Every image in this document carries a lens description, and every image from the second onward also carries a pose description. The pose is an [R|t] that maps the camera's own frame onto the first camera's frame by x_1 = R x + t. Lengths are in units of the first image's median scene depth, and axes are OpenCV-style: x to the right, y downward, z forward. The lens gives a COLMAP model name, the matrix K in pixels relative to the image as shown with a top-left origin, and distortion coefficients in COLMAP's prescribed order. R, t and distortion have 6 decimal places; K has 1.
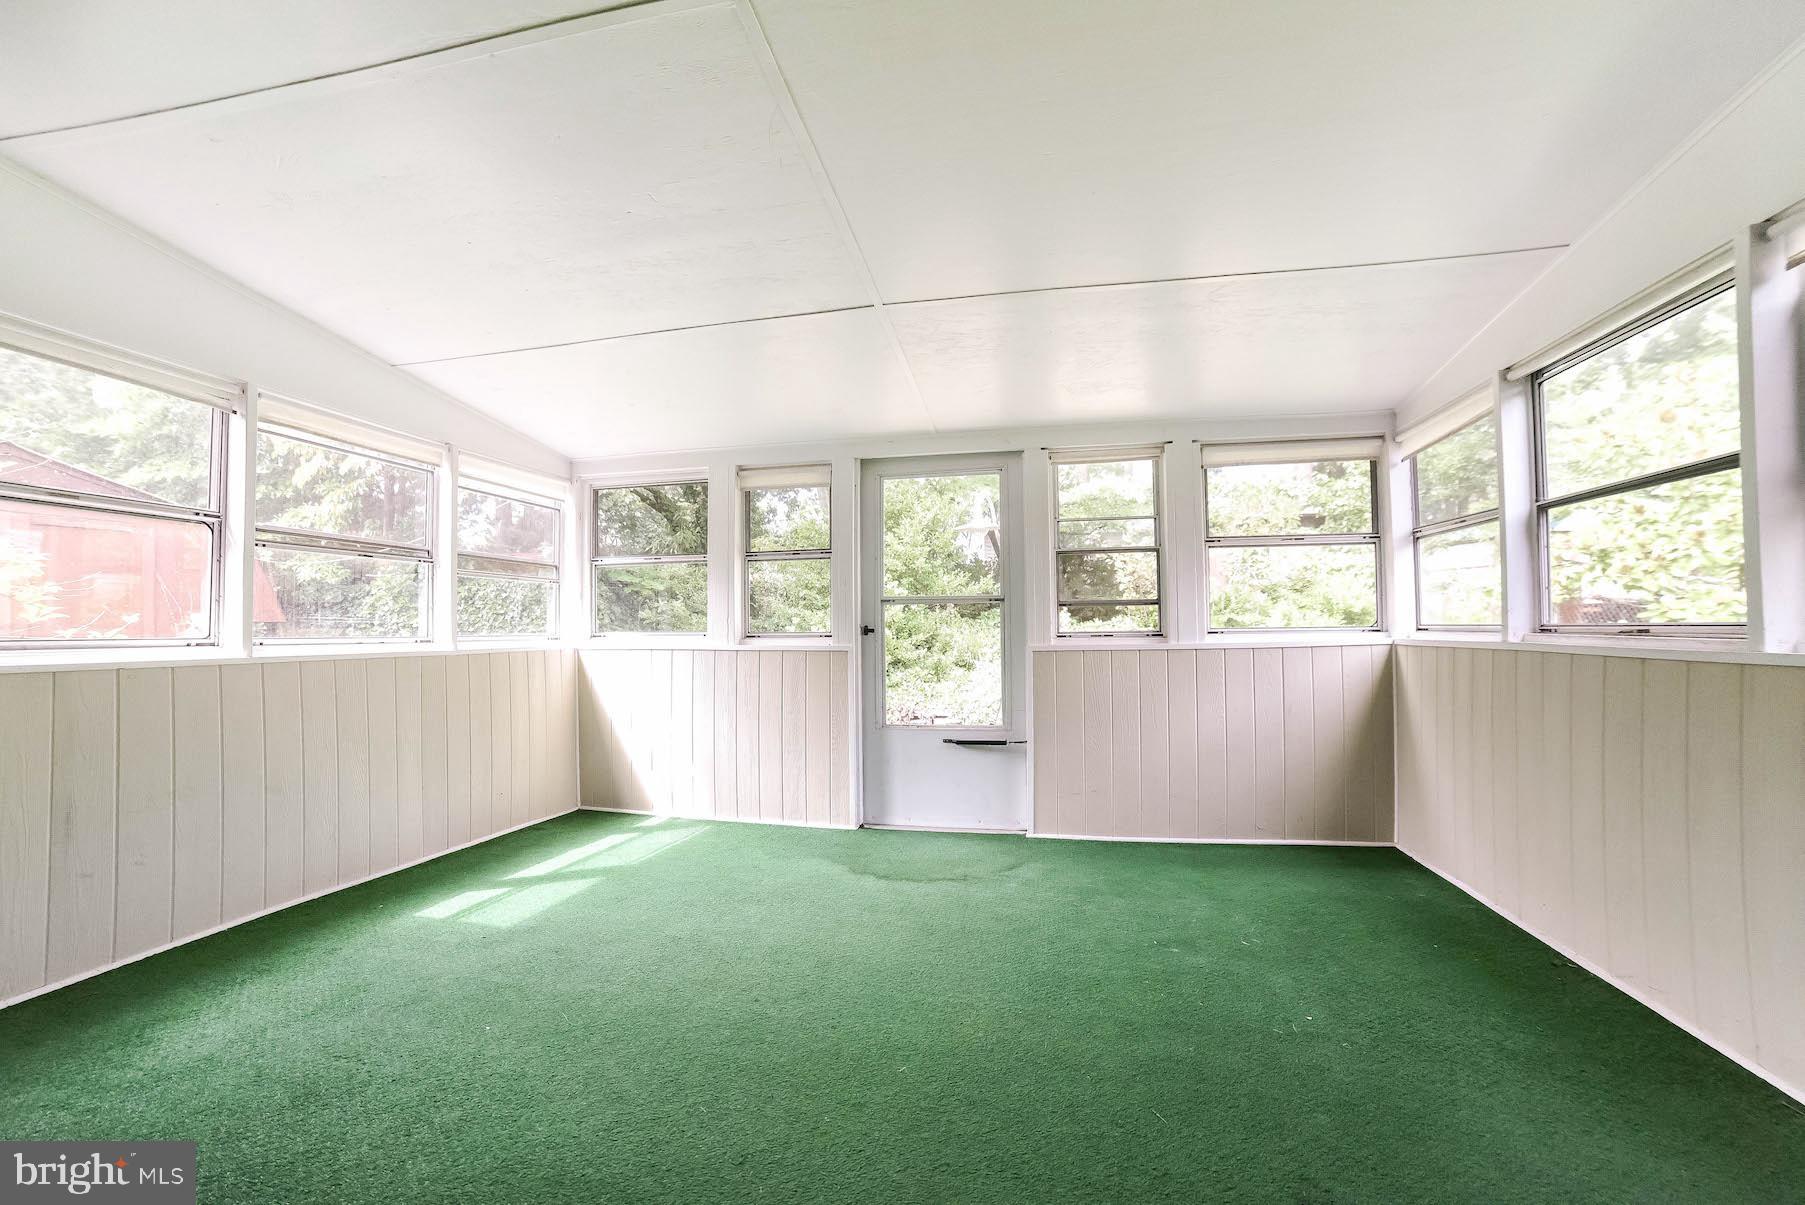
lens RADIAL K [[724.6, 0, 905.6], [0, 724.6, 613.8], [0, 0, 1]] dist [-0.097616, 0.039270]
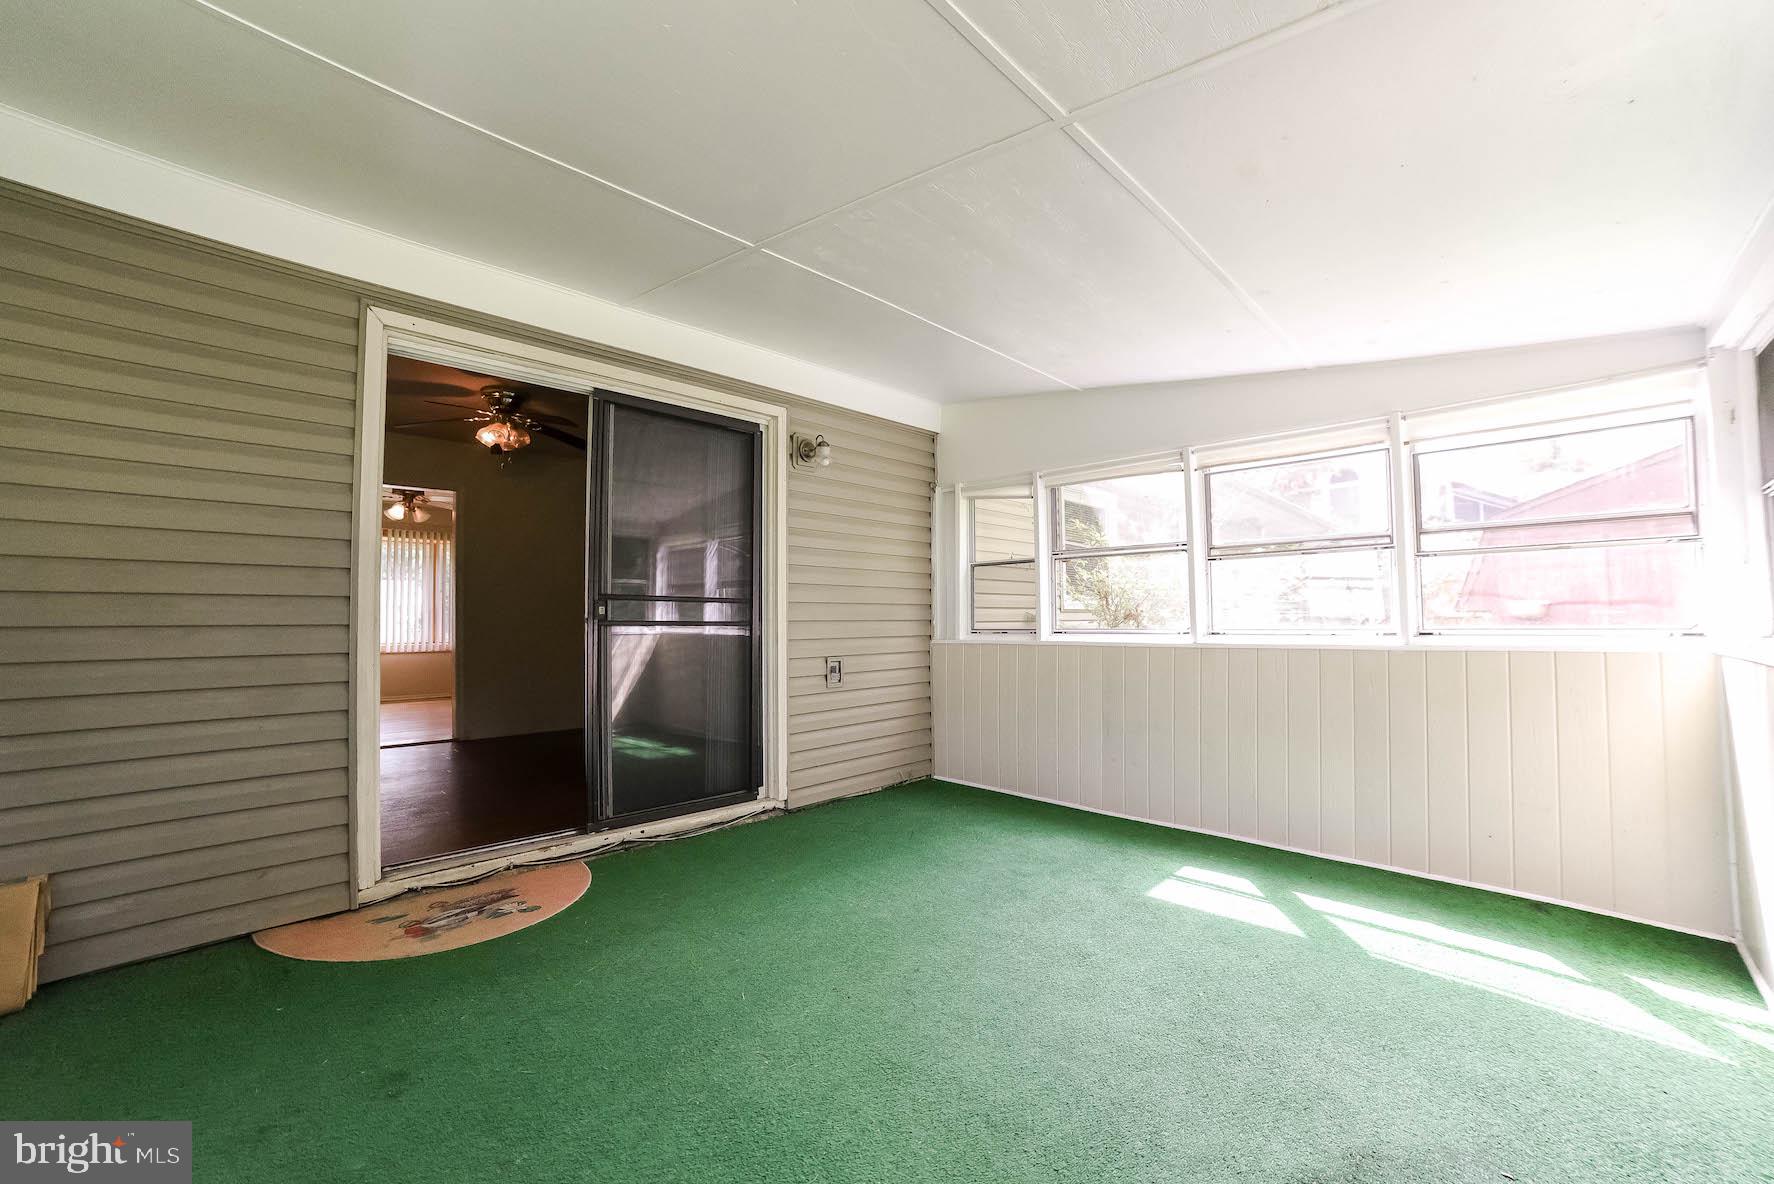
lens RADIAL K [[712.1, 0, 890.0], [0, 712.1, 603.1], [0, 0, 1]] dist [-0.097616, 0.039270]
pose [[-0.539251, -0.015481, -0.842002, 0.471627], [0.031326, 0.998770, -0.038426, 0.012222], [0.841562, -0.047098, -0.538103, 1.016140]]
